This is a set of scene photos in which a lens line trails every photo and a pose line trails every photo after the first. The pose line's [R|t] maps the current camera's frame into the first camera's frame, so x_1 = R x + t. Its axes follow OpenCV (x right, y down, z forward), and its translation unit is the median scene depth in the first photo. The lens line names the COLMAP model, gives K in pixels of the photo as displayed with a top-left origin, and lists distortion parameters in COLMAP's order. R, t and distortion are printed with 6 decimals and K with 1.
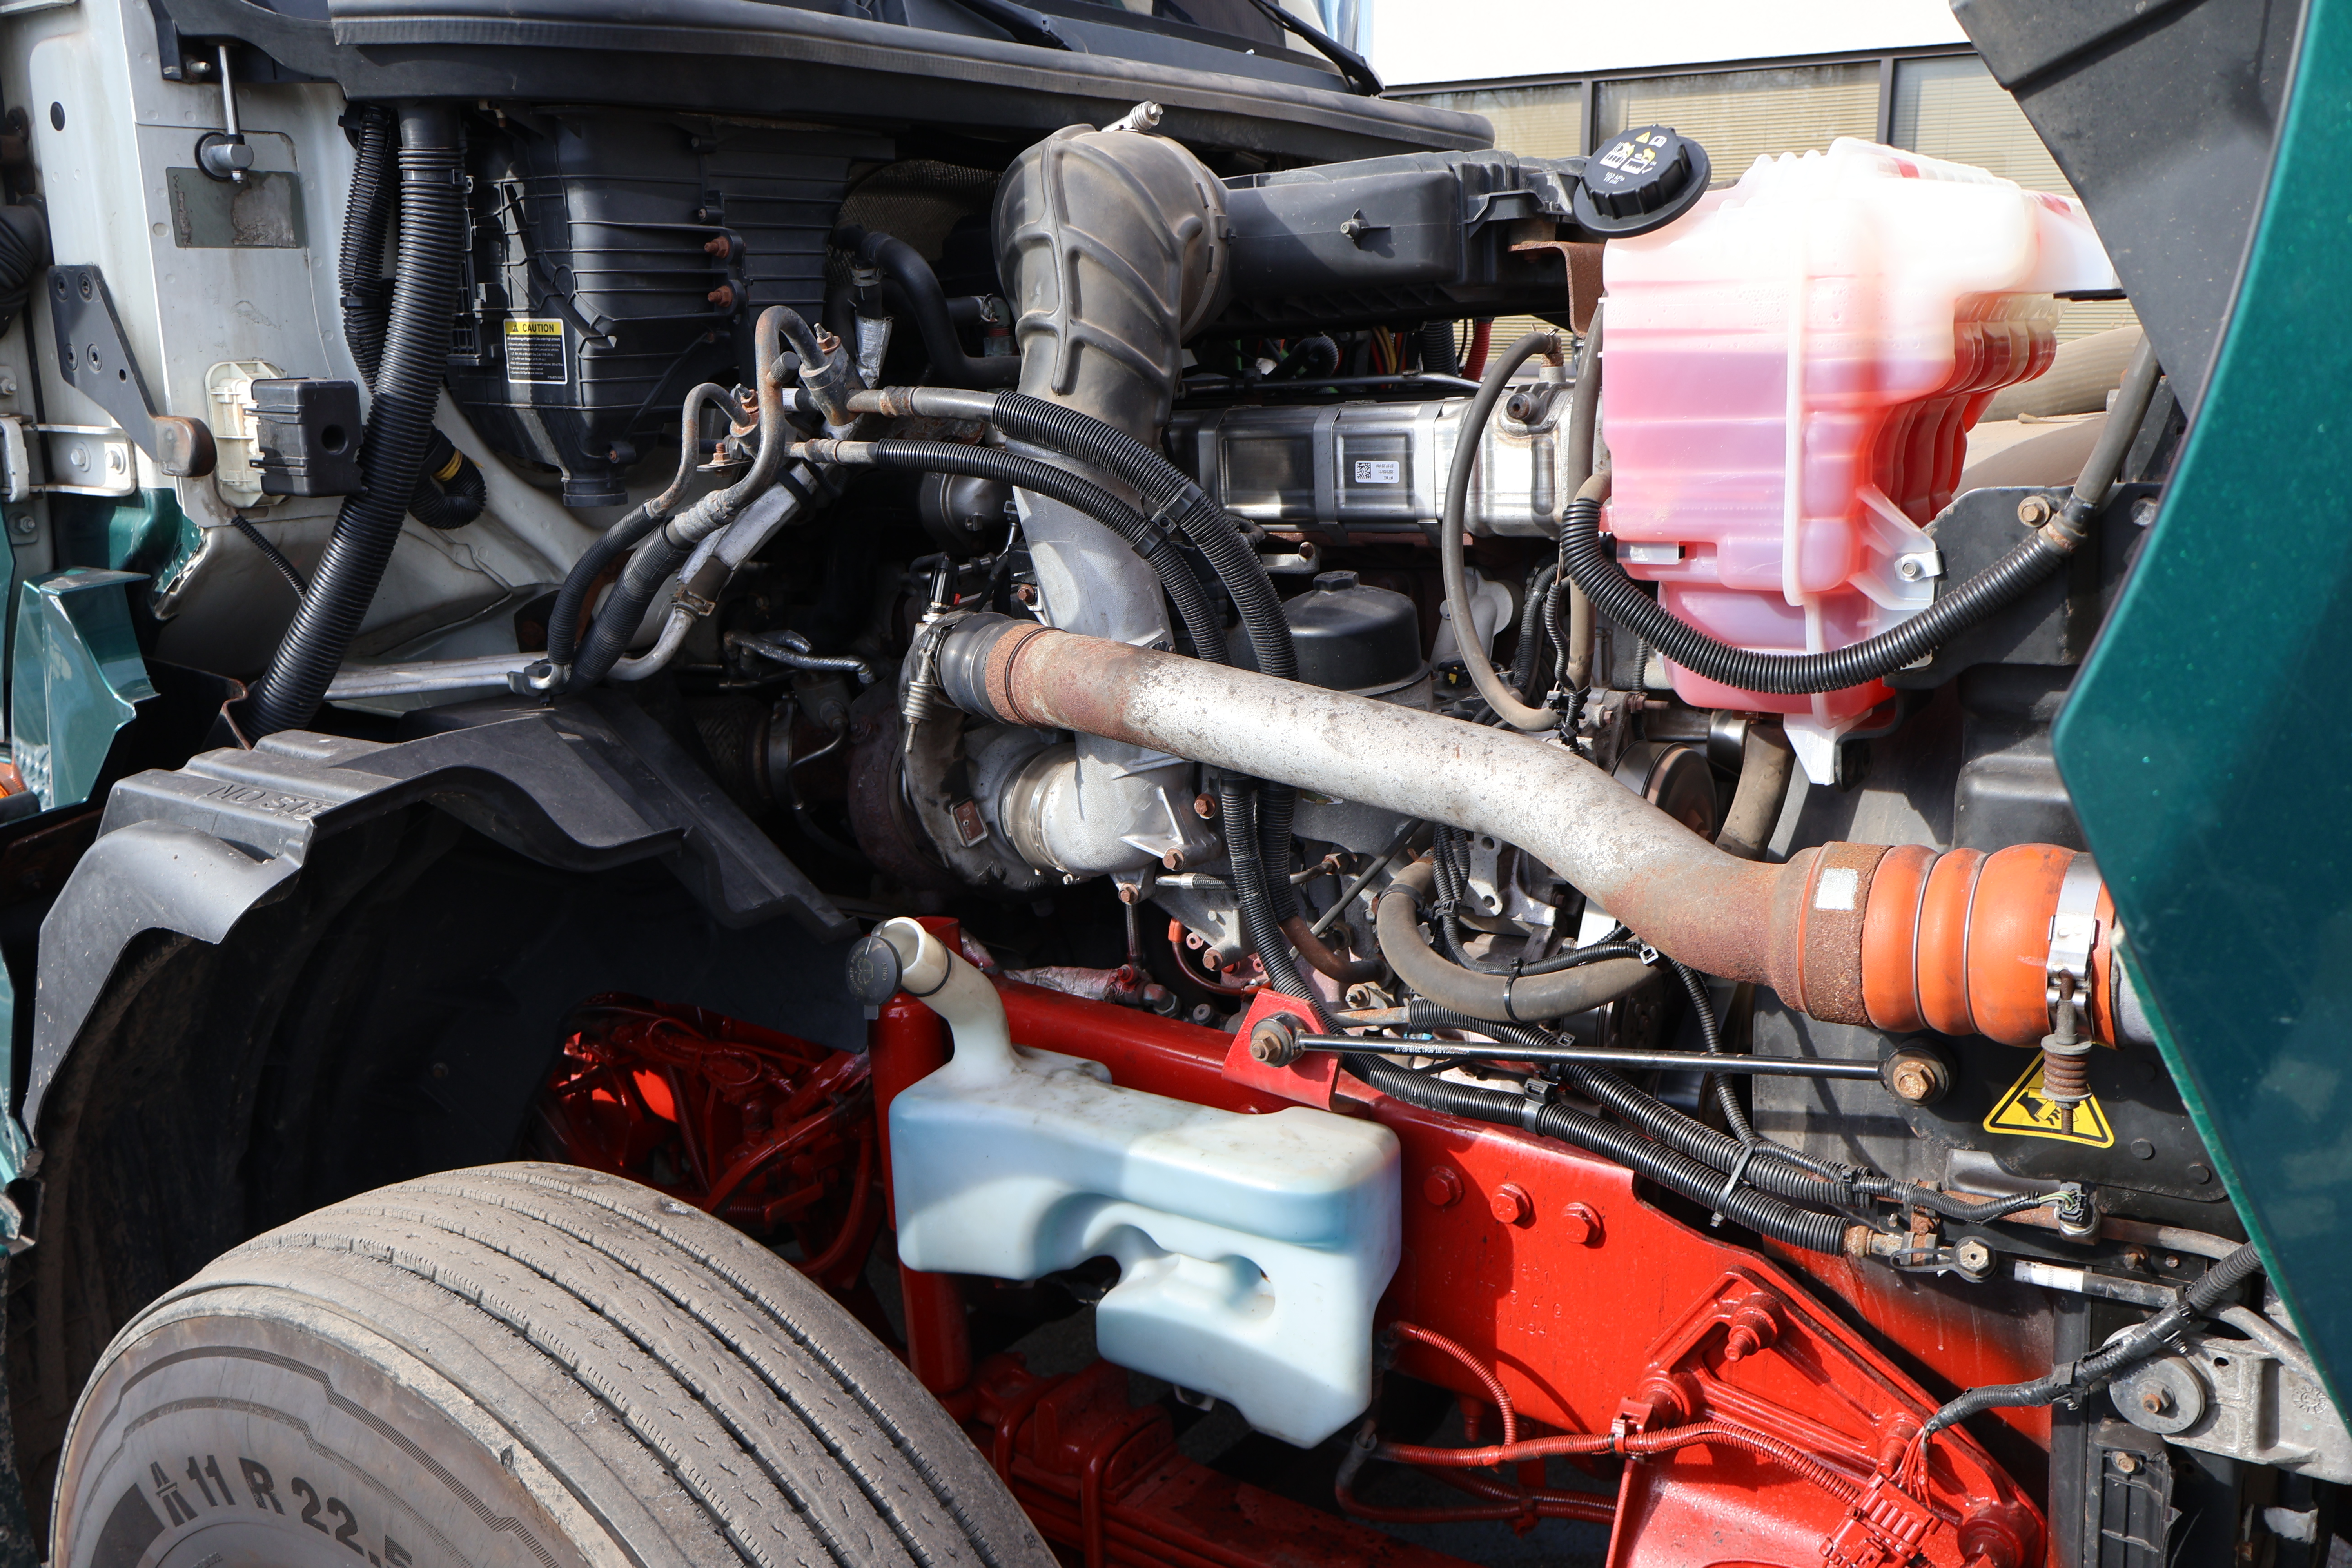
lens RADIAL K [[1980.4, 0, 1178.1], [0, 1980.4, 777.5], [0, 0, 1]] dist [0.009592, -0.009366]
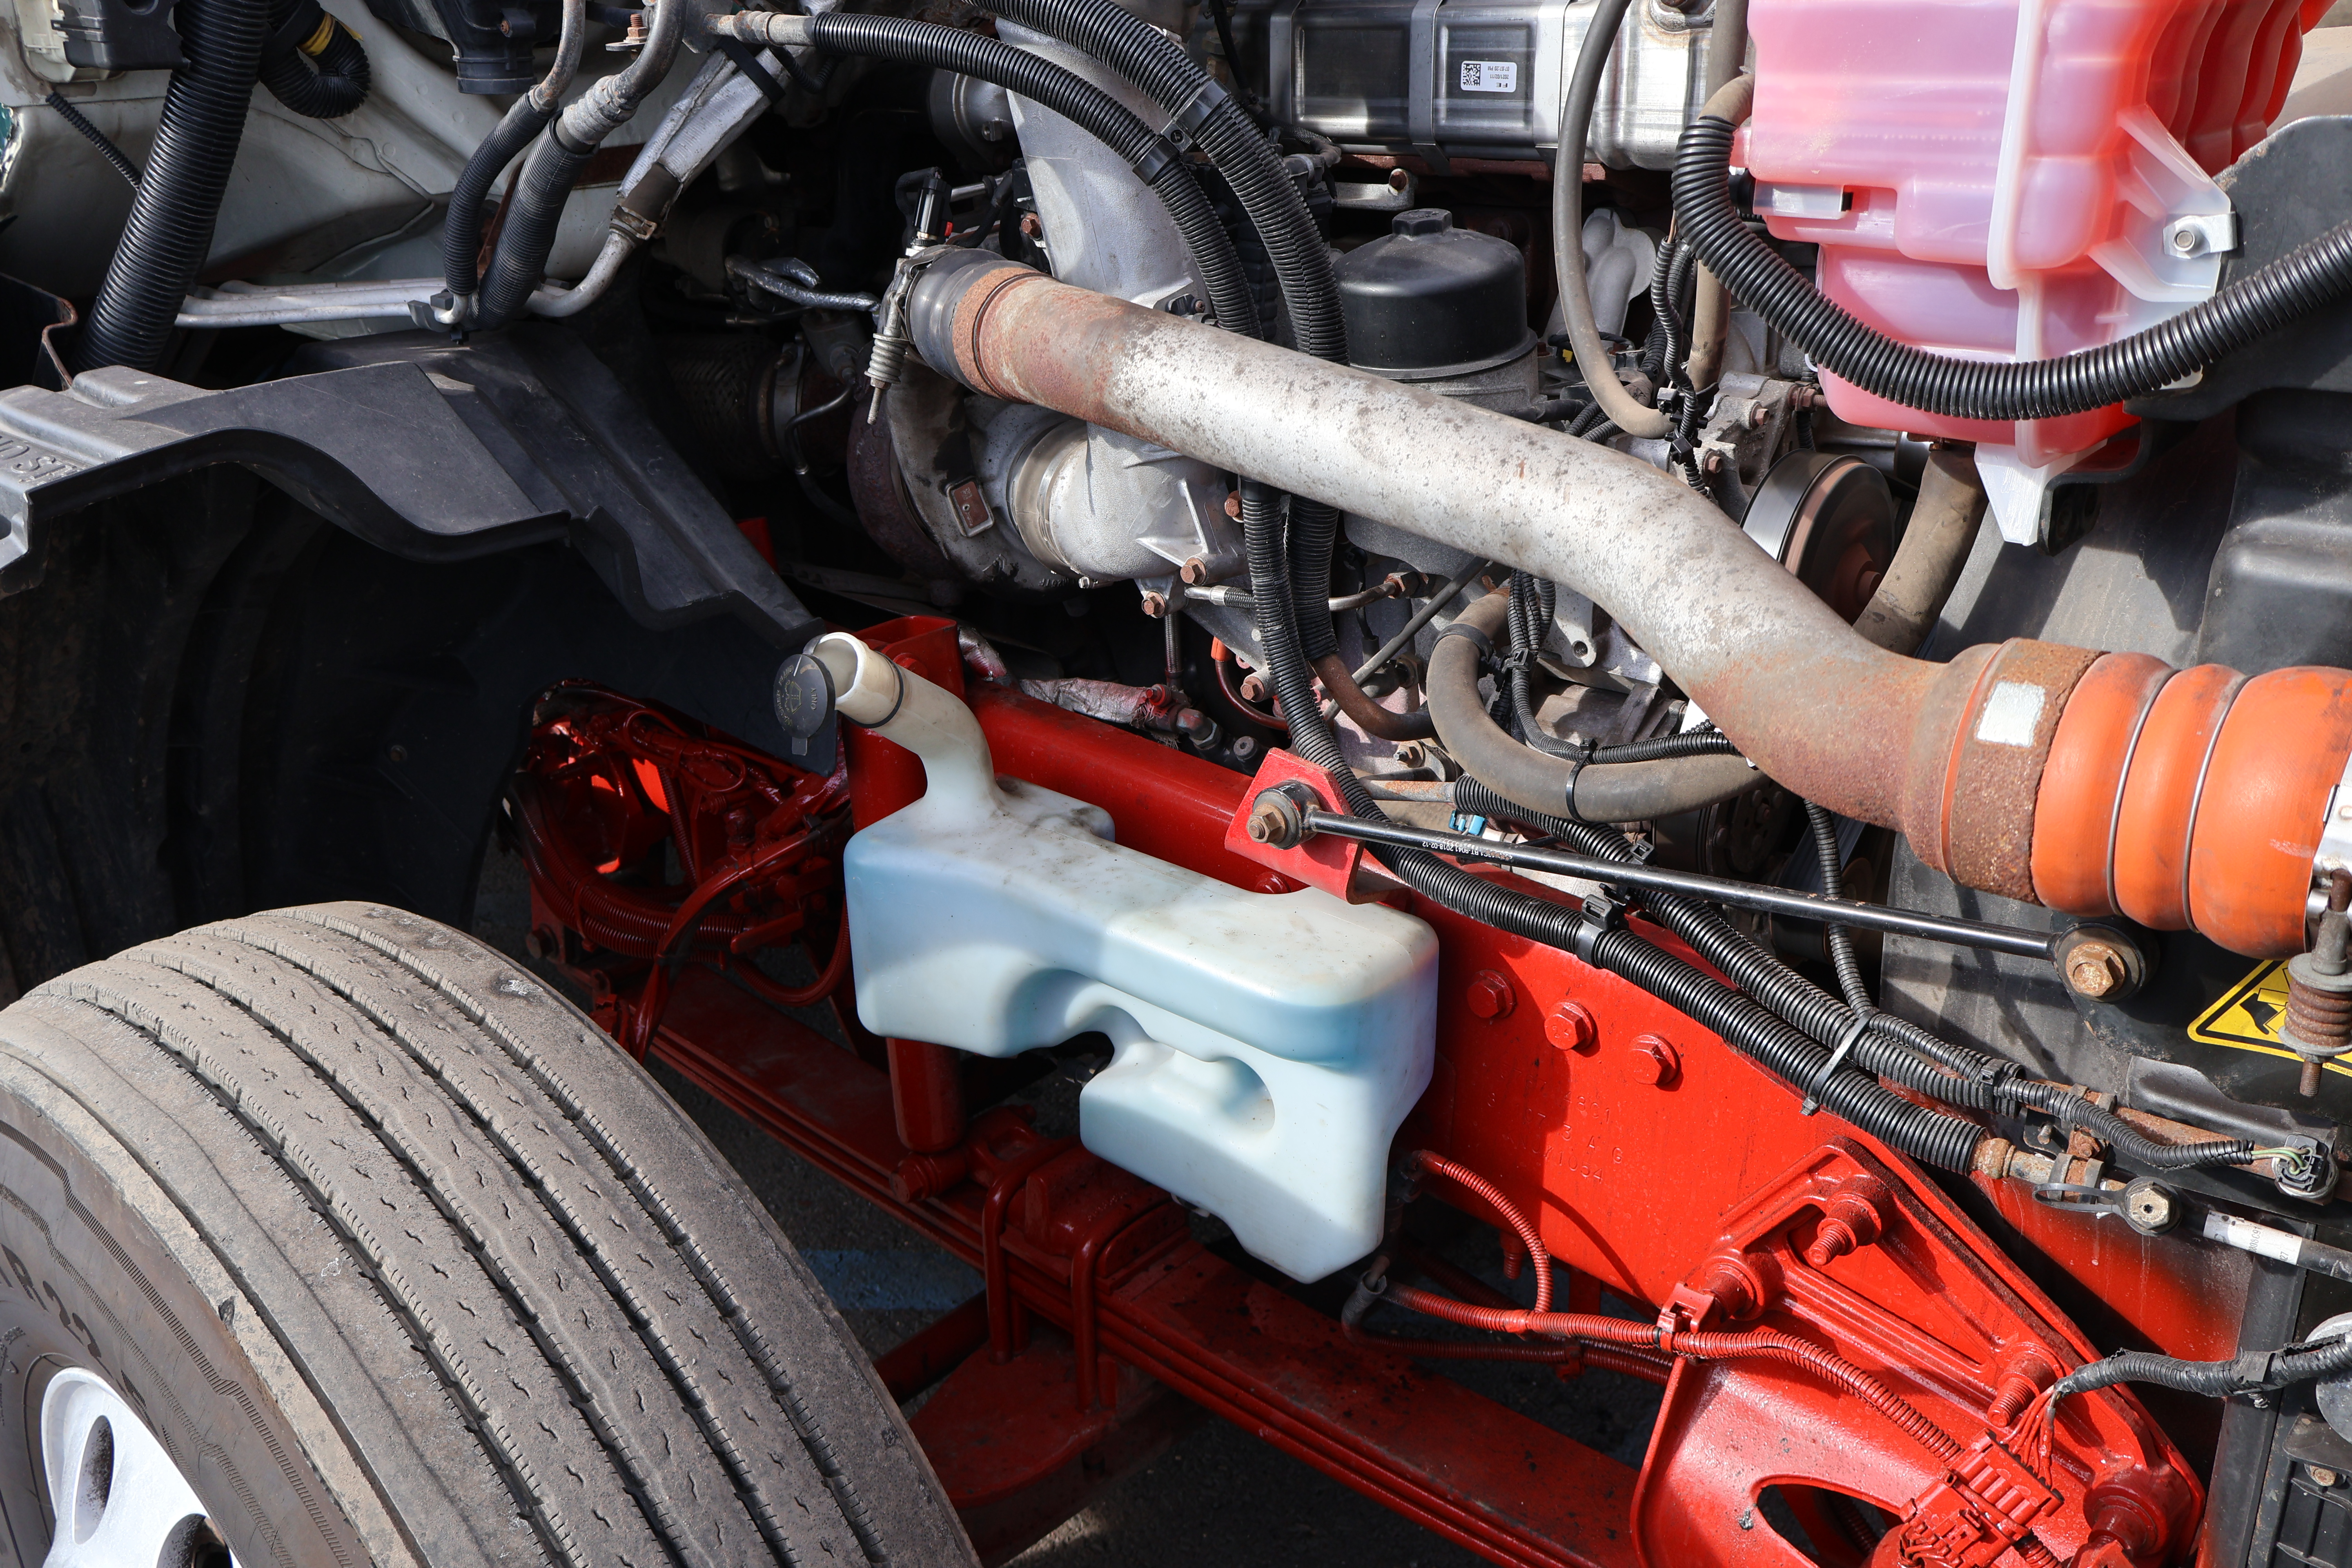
lens RADIAL K [[1980.4, 0, 1178.1], [0, 1980.4, 777.5], [0, 0, 1]] dist [0.009592, -0.009366]
pose [[0.993196, 0.062302, -0.098385, 0.088171], [-0.043298, 0.981850, 0.184651, -0.029222], [0.108103, -0.179135, 0.977867, 0.224434]]
